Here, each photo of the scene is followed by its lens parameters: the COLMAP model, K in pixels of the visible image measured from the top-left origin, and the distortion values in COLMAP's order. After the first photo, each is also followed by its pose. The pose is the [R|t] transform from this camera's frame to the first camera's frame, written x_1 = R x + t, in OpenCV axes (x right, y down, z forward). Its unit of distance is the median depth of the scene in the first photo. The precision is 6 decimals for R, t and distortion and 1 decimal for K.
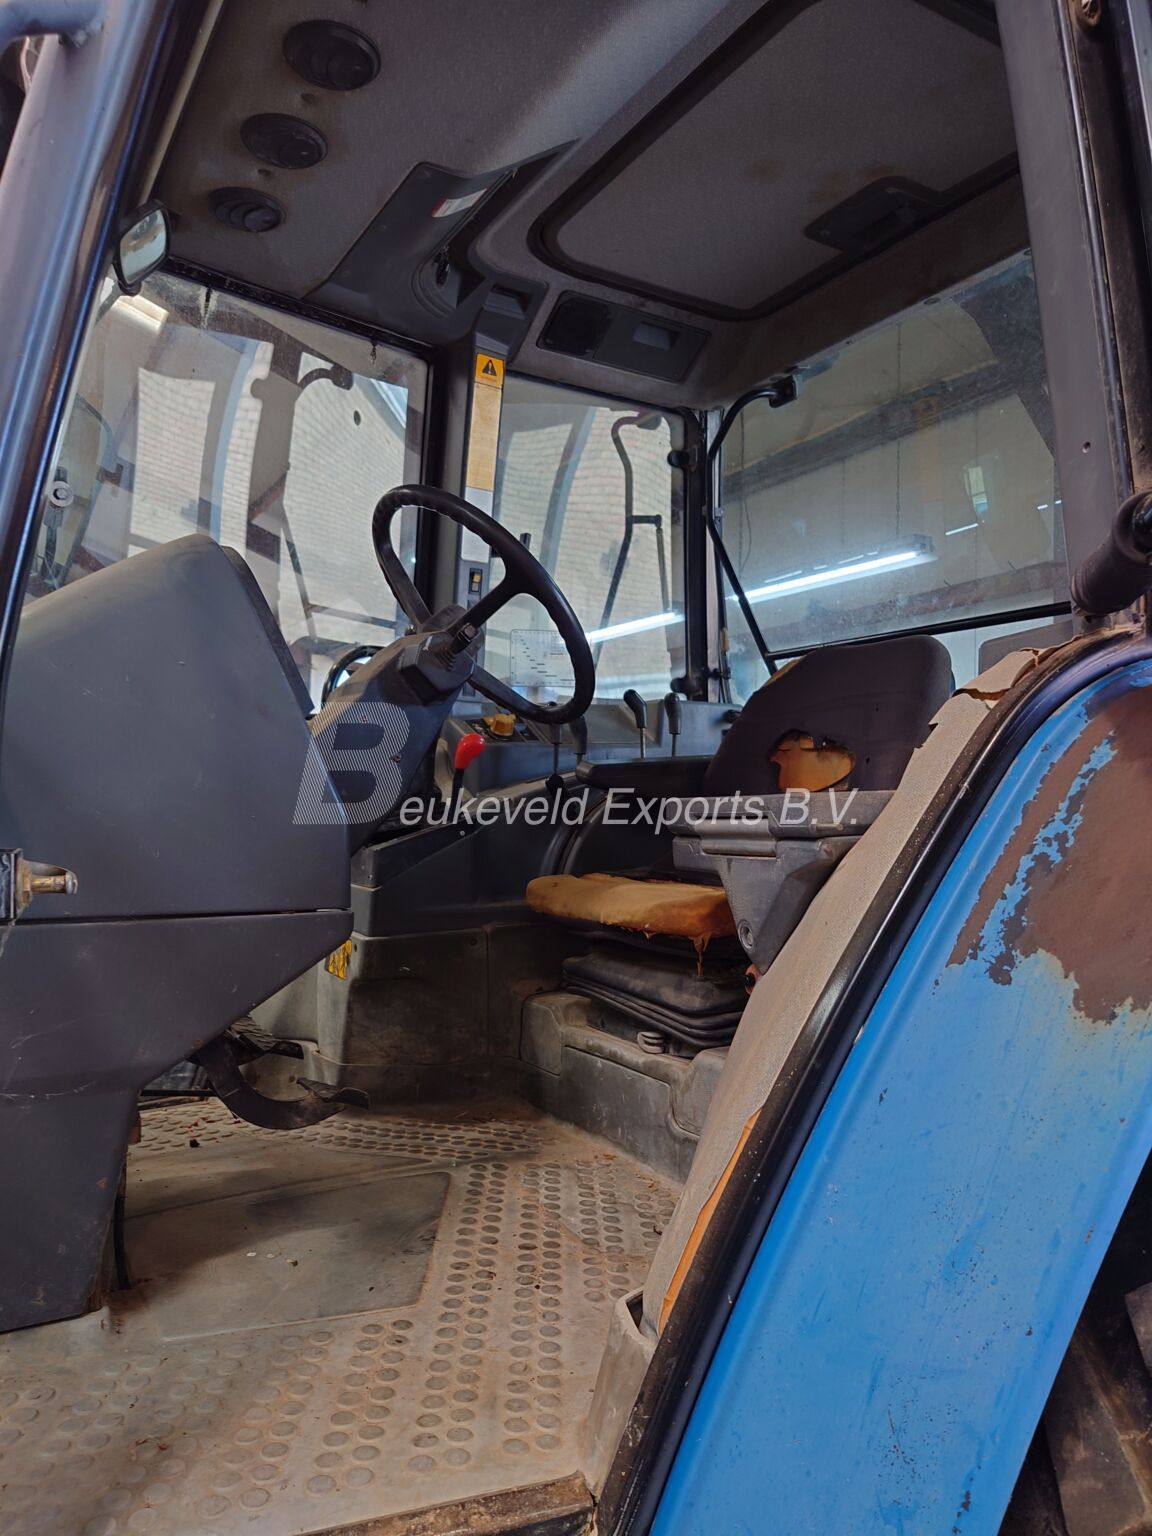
lens RADIAL K [[1167.2, 0, 576.0], [0, 1167.2, 768.0], [0, 0, 1]] dist [-0.001365, 0.002164]
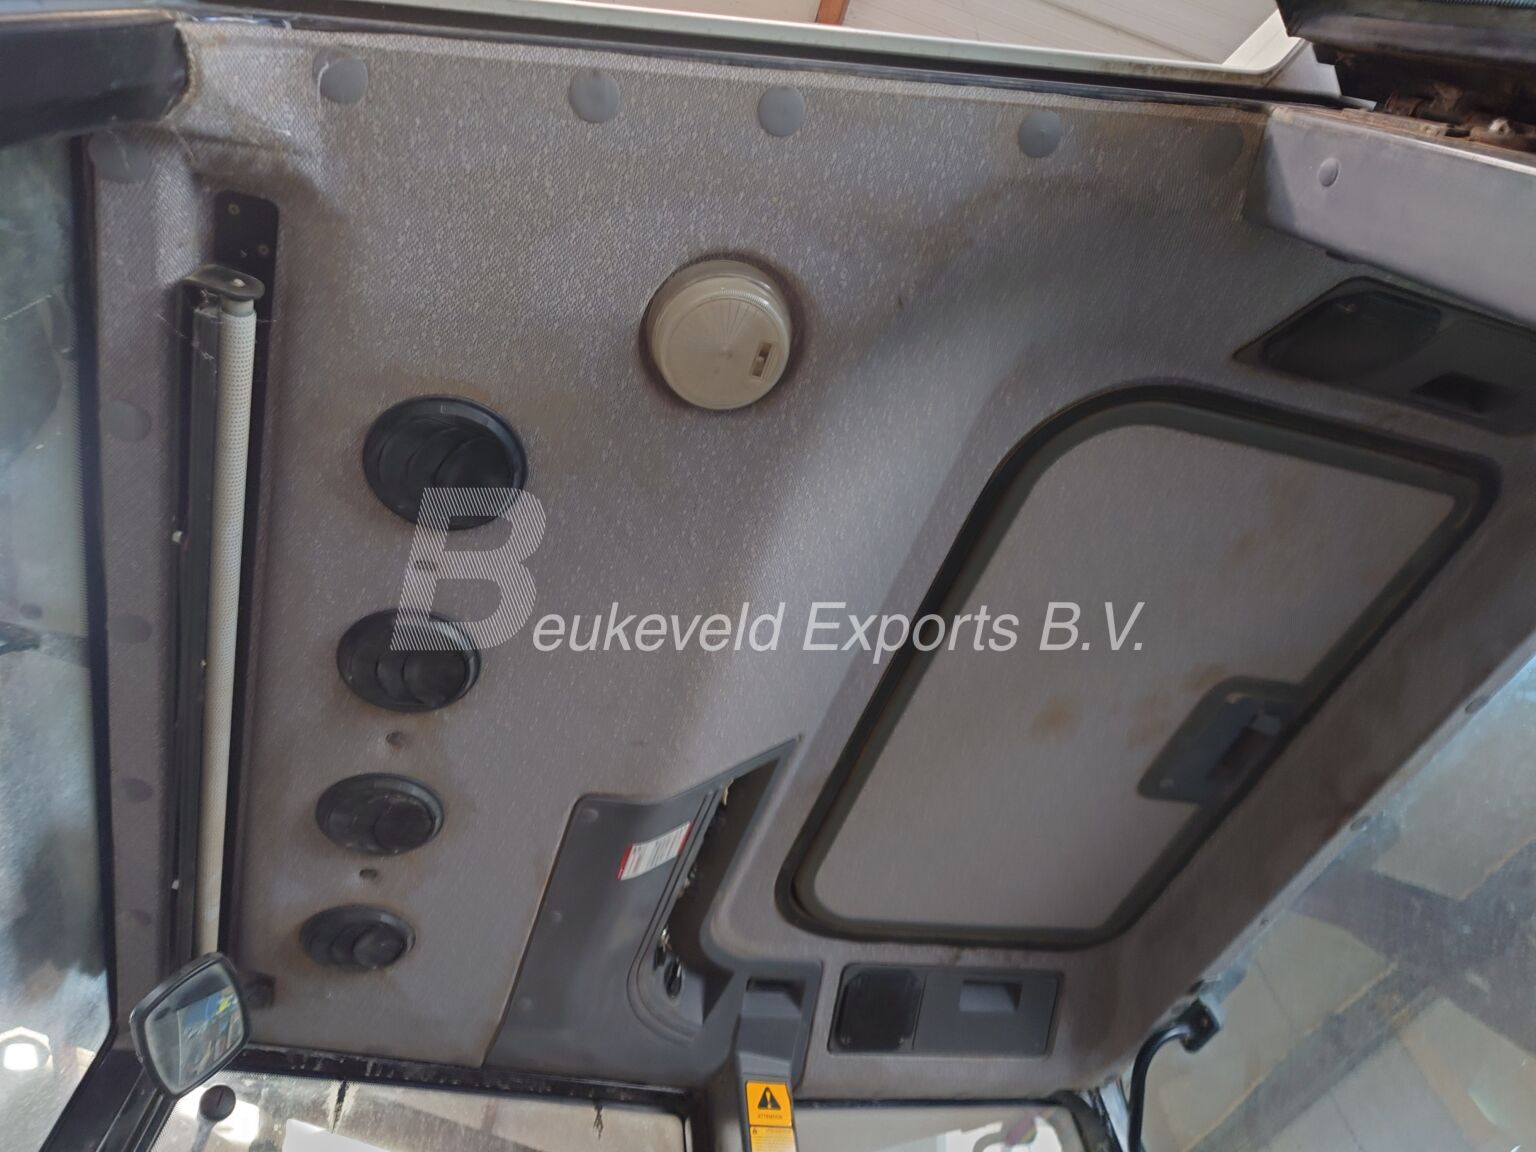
lens RADIAL K [[1167.2, 0, 748.7], [0, 1167.2, 580.1], [0, 0, 1]] dist [-0.001365, 0.002164]
pose [[0.962264, -0.271935, -0.009925, 0.003781], [0.184143, 0.677589, -0.712014, -0.068191], [0.200347, 0.683318, 0.702095, 0.321748]]
